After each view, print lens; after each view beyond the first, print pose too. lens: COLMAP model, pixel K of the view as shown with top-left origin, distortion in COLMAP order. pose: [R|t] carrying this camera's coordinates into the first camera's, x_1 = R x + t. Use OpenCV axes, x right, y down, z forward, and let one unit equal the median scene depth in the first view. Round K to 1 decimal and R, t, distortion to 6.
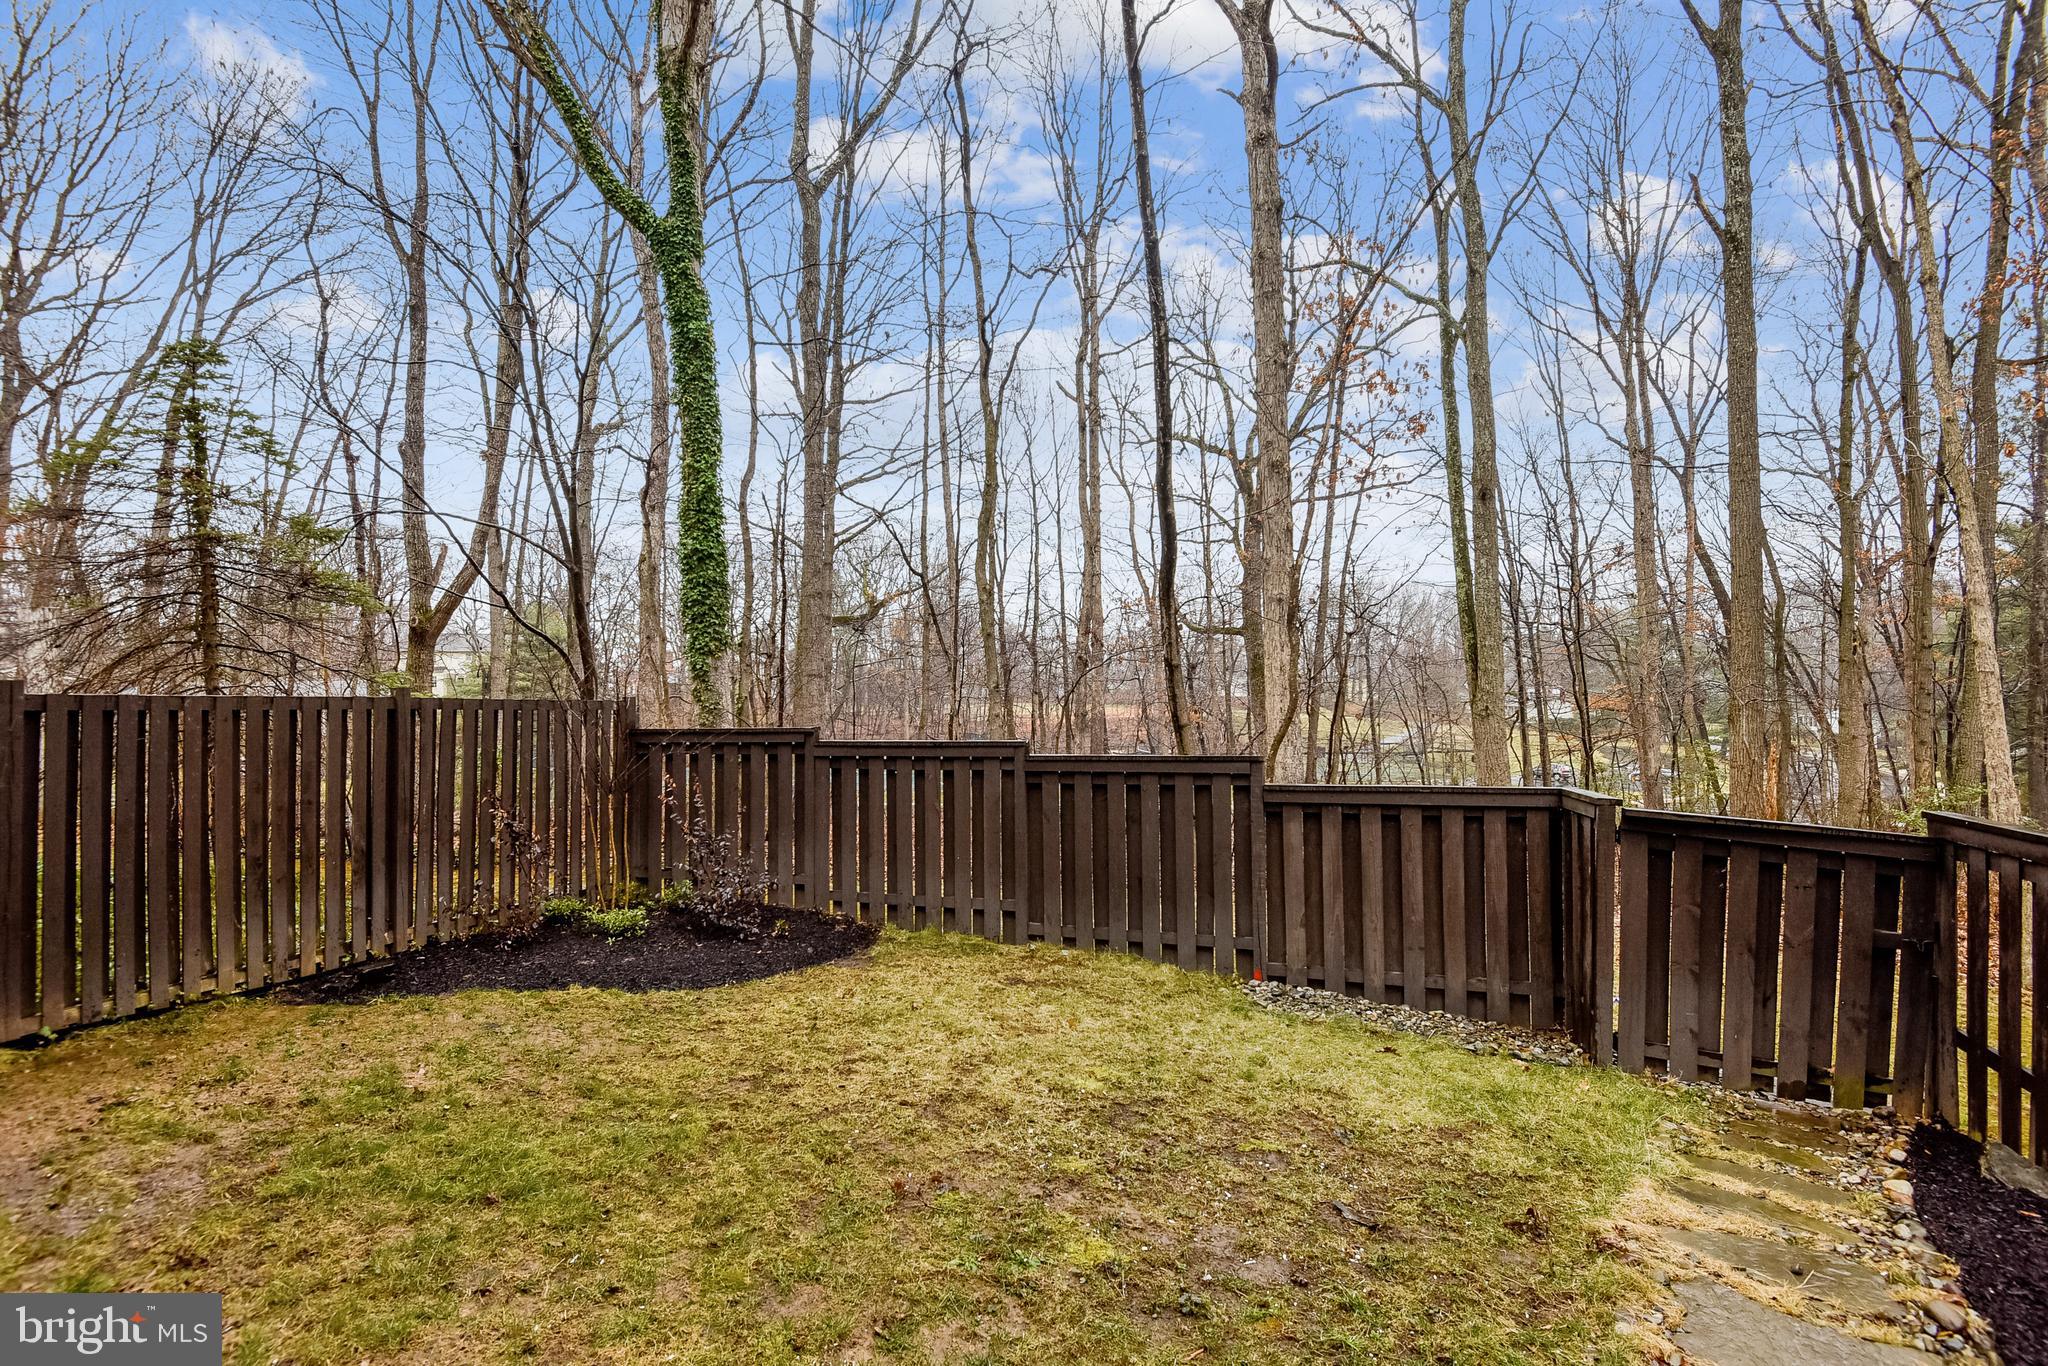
lens RADIAL K [[965.7, 0, 1009.0], [0, 965.7, 686.0], [0, 0, 1]] dist [-0.022094, -0.003625]
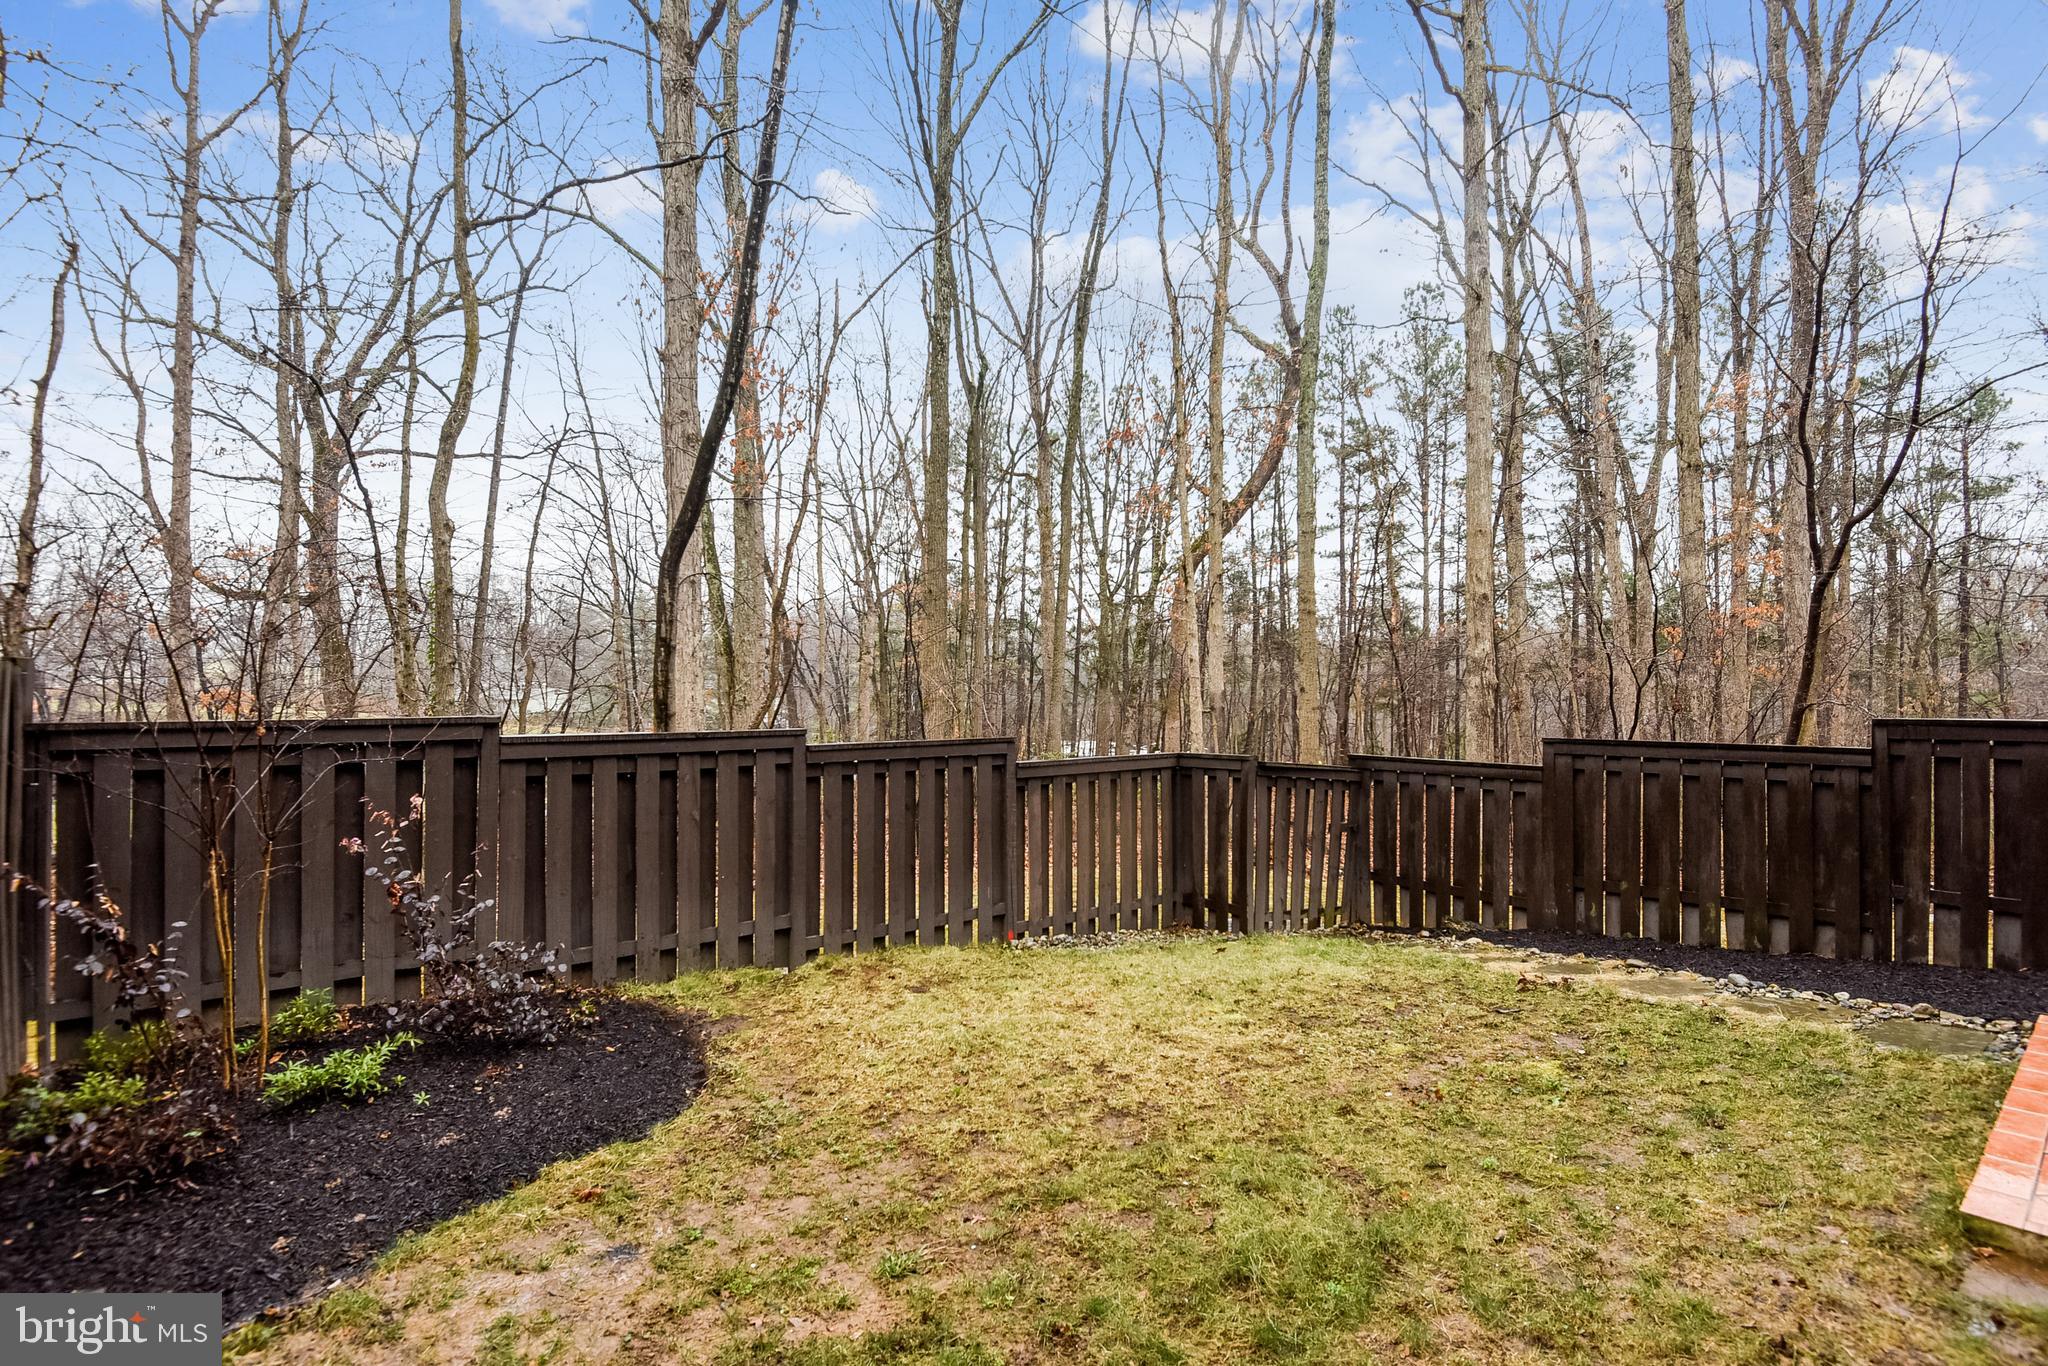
lens RADIAL K [[965.7, 0, 1013.6], [0, 965.7, 691.5], [0, 0, 1]] dist [-0.022094, -0.003625]
pose [[0.538485, 0.007684, 0.842600, -0.540771], [-0.029414, 0.999520, 0.009682, 0.006443], [-0.842121, -0.029998, 0.538453, 0.309295]]
